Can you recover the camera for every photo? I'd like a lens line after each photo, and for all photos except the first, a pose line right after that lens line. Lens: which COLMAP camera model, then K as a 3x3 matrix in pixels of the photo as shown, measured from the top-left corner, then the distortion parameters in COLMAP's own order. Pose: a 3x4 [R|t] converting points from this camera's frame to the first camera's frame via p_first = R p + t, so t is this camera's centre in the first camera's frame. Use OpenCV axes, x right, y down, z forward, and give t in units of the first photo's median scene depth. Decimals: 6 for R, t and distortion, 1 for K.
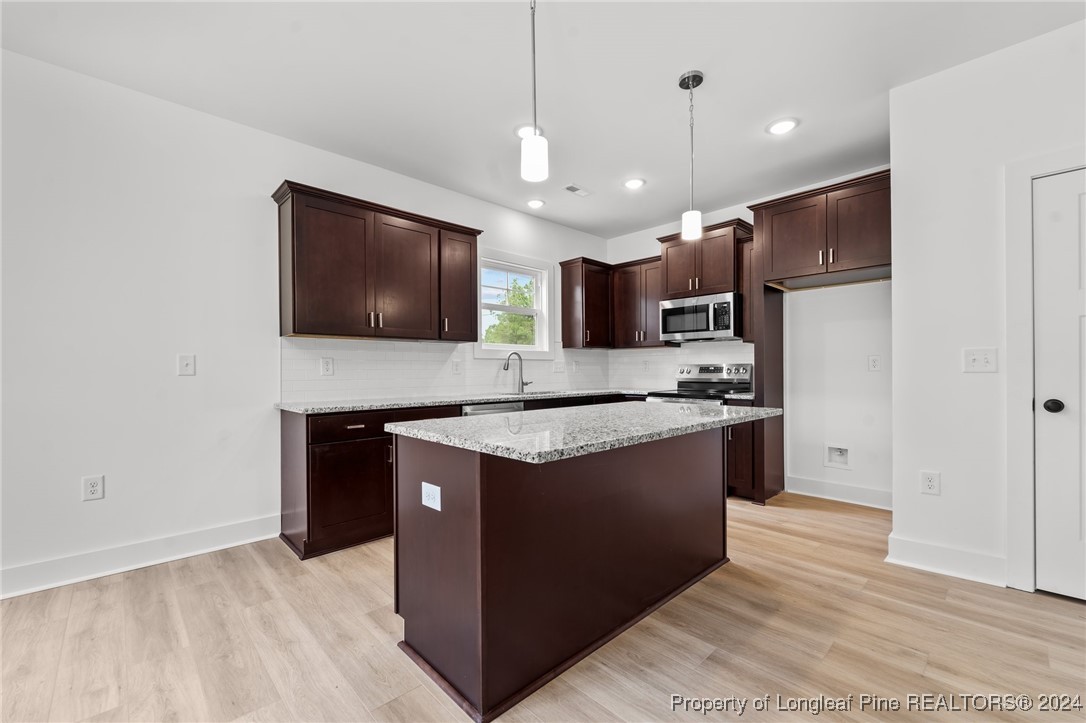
lens RADIAL K [[449.2, 0, 540.6], [0, 449.2, 369.3], [0, 0, 1]] dist [-0.001433, -0.000440]
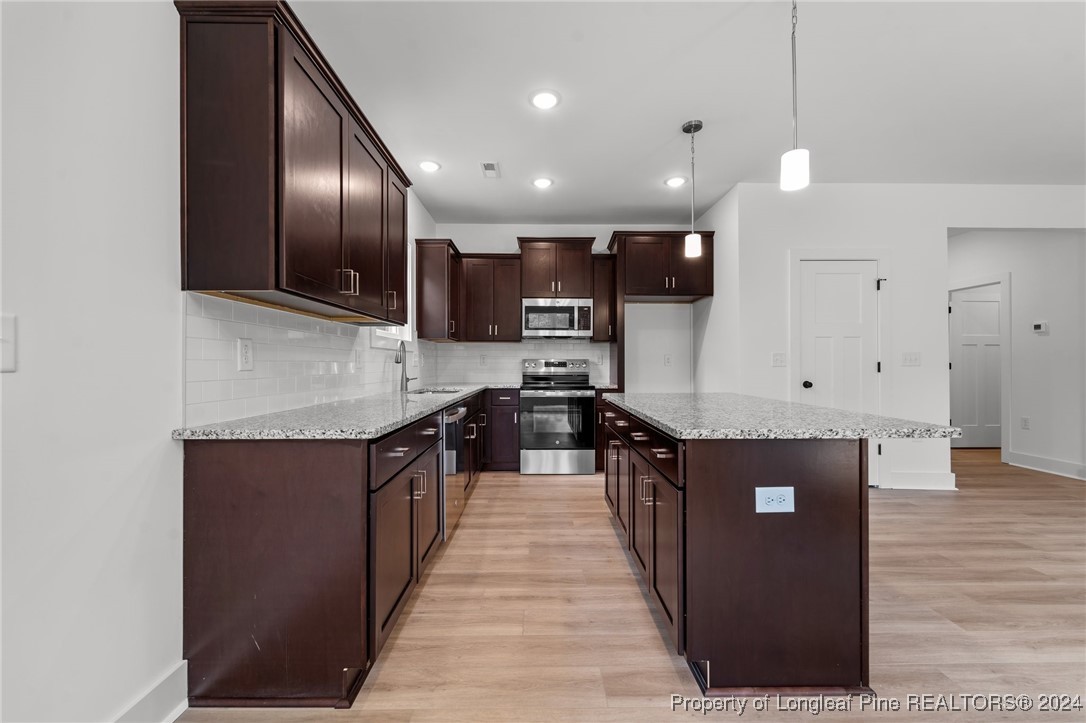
lens RADIAL K [[439.1, 0, 543.0], [0, 439.1, 361.5], [0, 0, 1]] dist [-0.001024, -0.000093]
pose [[0.680982, 0.008505, 0.732251, -0.779379], [-0.004740, 0.999963, -0.007205, 0.005290], [-0.732285, 0.001436, 0.680997, 0.467884]]
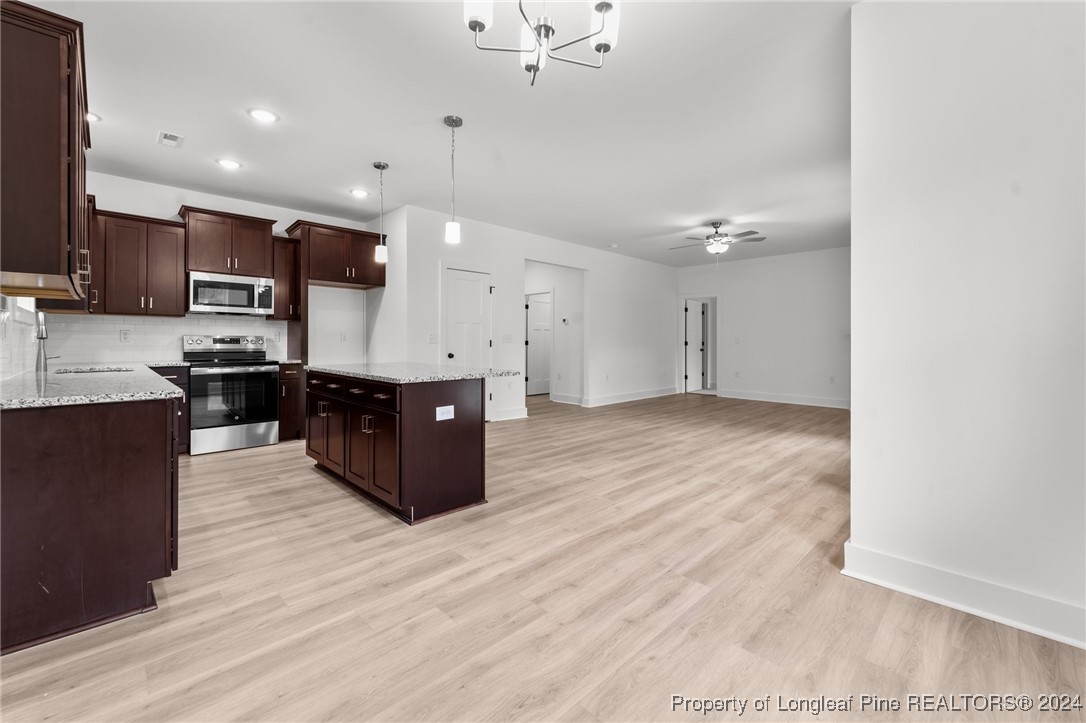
lens RADIAL K [[443.9, 0, 542.0], [0, 443.9, 342.3], [0, 0, 1]] dist [-0.000263, -0.000028]
pose [[-0.016605, 0.002723, 0.999858, -1.258521], [-0.005805, 0.999979, -0.002820, 0.006962], [-0.999845, -0.005851, -0.016588, 0.416038]]
